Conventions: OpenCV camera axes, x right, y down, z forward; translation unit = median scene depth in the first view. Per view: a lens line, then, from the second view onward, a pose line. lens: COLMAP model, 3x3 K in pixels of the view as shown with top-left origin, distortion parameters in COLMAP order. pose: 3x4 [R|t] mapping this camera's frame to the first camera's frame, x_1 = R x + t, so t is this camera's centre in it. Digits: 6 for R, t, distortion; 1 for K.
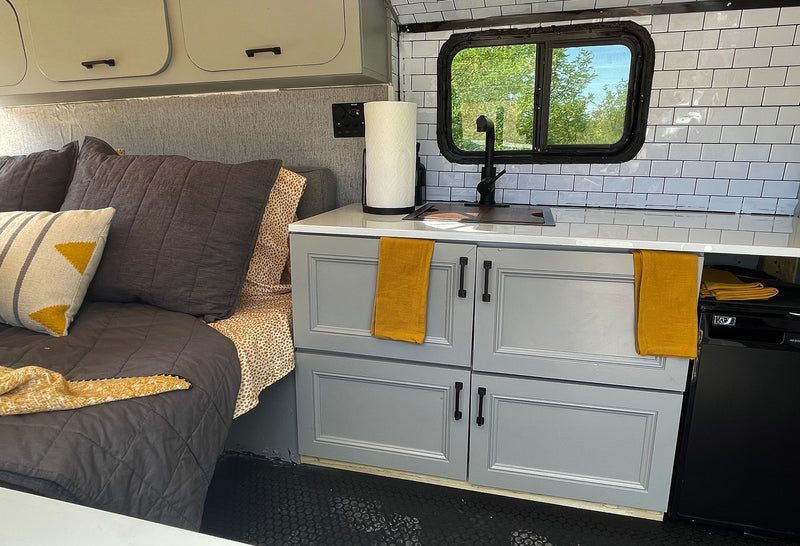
lens RADIAL K [[484.9, 0, 400.0], [0, 484.9, 273.0], [0, 0, 1]] dist [0.032504, -0.061476]
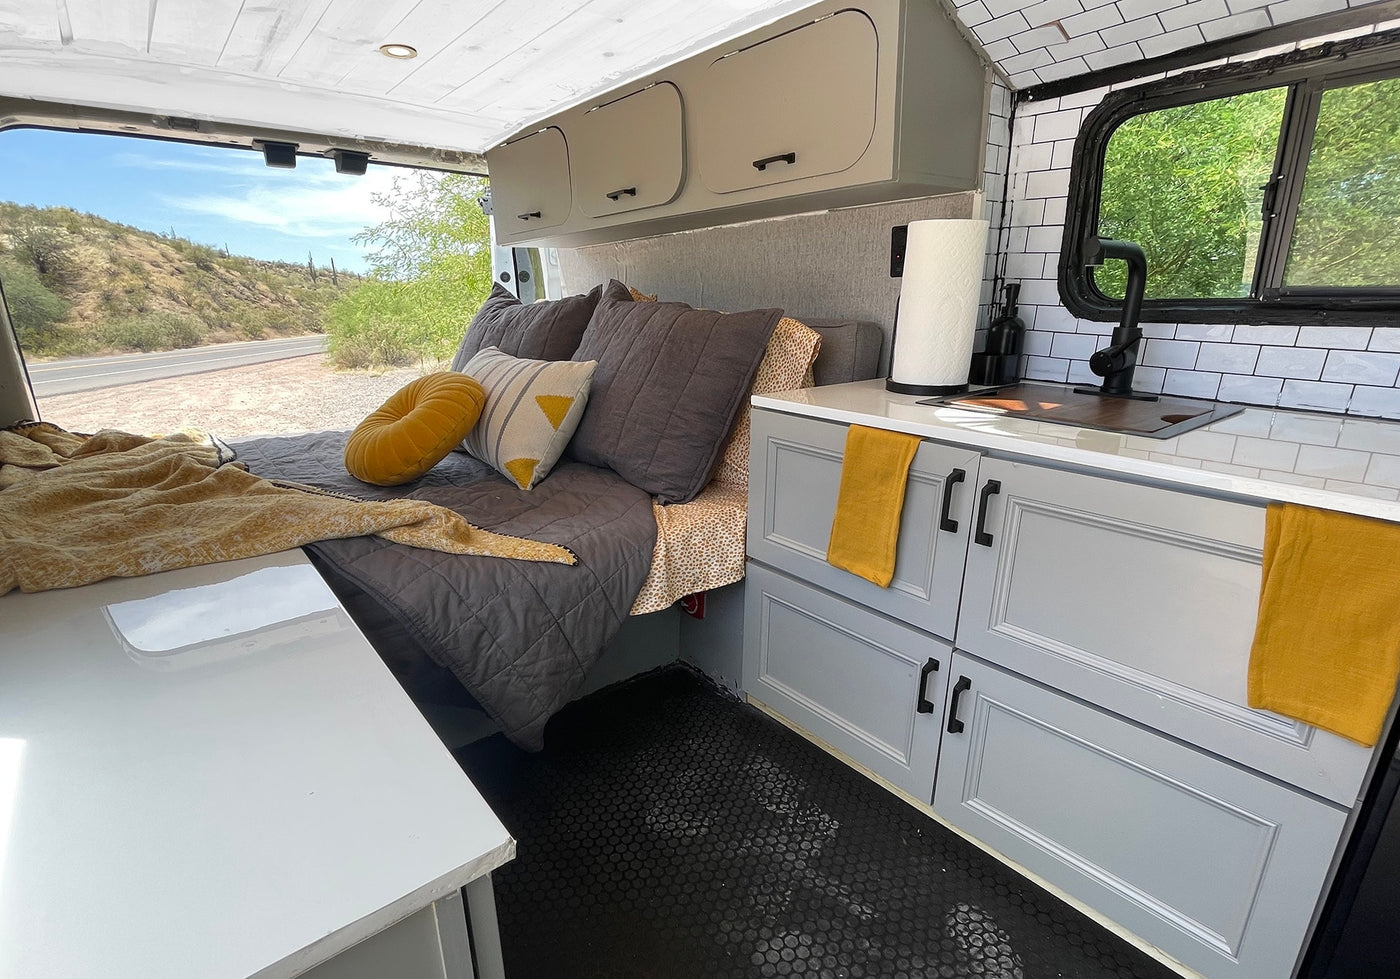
lens RADIAL K [[670.6, 0, 700.6], [0, 670.6, 520.0], [0, 0, 1]] dist [-0.000412, -0.000279]
pose [[0.813392, 0.186823, -0.550899, 0.311594], [-0.144526, 0.982233, 0.119708, -0.021114], [0.563476, -0.017750, 0.825942, 0.074681]]
